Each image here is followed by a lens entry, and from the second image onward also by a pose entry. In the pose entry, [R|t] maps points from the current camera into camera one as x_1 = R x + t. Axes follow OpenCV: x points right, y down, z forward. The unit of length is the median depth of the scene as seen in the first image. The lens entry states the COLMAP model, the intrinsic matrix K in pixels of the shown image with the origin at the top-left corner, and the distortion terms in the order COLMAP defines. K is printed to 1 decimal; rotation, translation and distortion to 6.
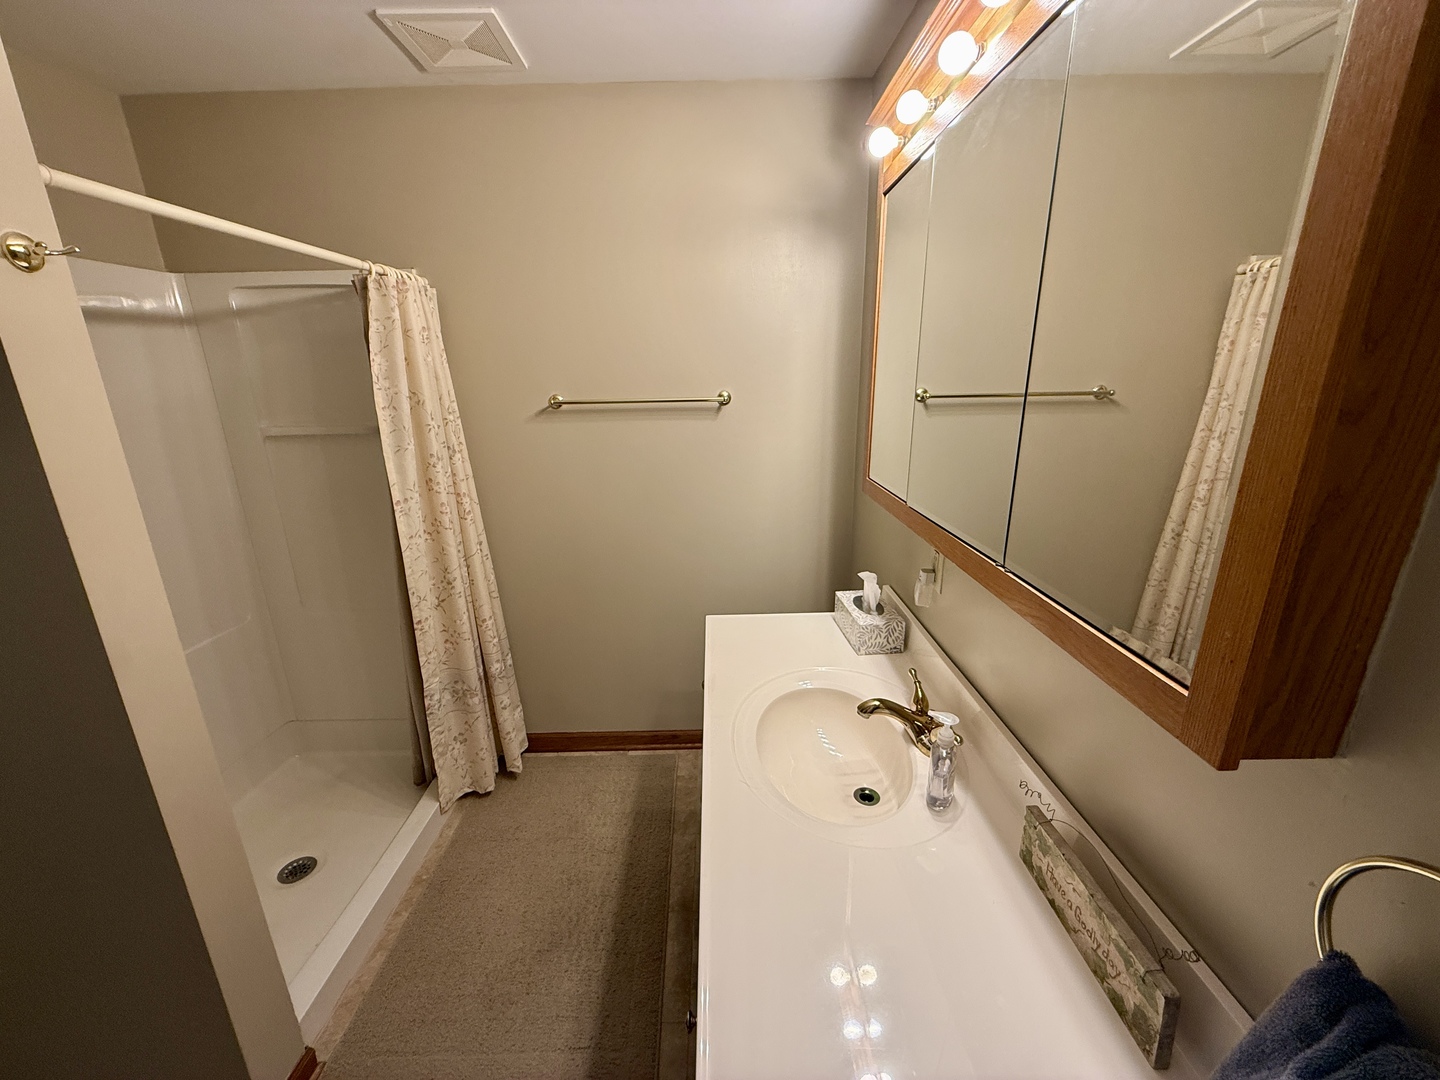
lens RADIAL K [[573.9, 0, 710.6], [0, 573.9, 538.8], [0, 0, 1]] dist [-0.002111, 0.001005]
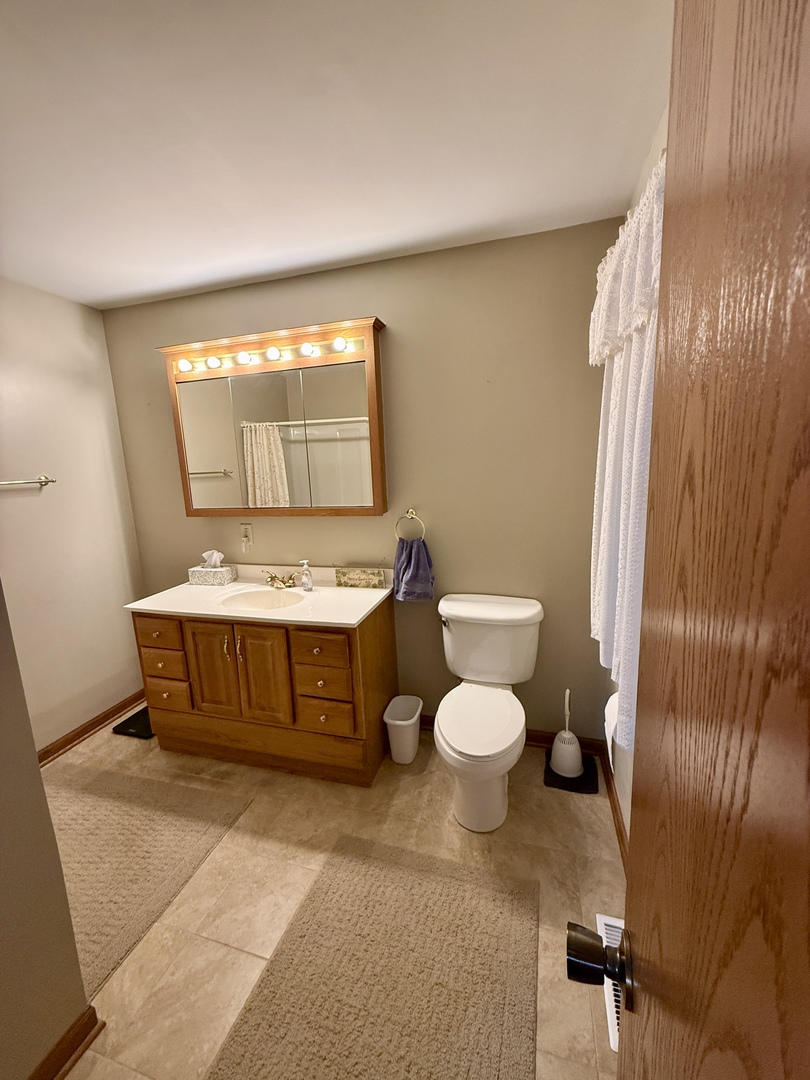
lens RADIAL K [[430.4, 0, 406.3], [0, 430.4, 540.1], [0, 0, 1]] dist [-0.002111, 0.001005]
pose [[0.276753, -0.165006, 0.946668, -0.783077], [0.297571, 0.951438, 0.078844, 0.083937], [-0.913706, 0.259881, 0.312415, -0.133987]]
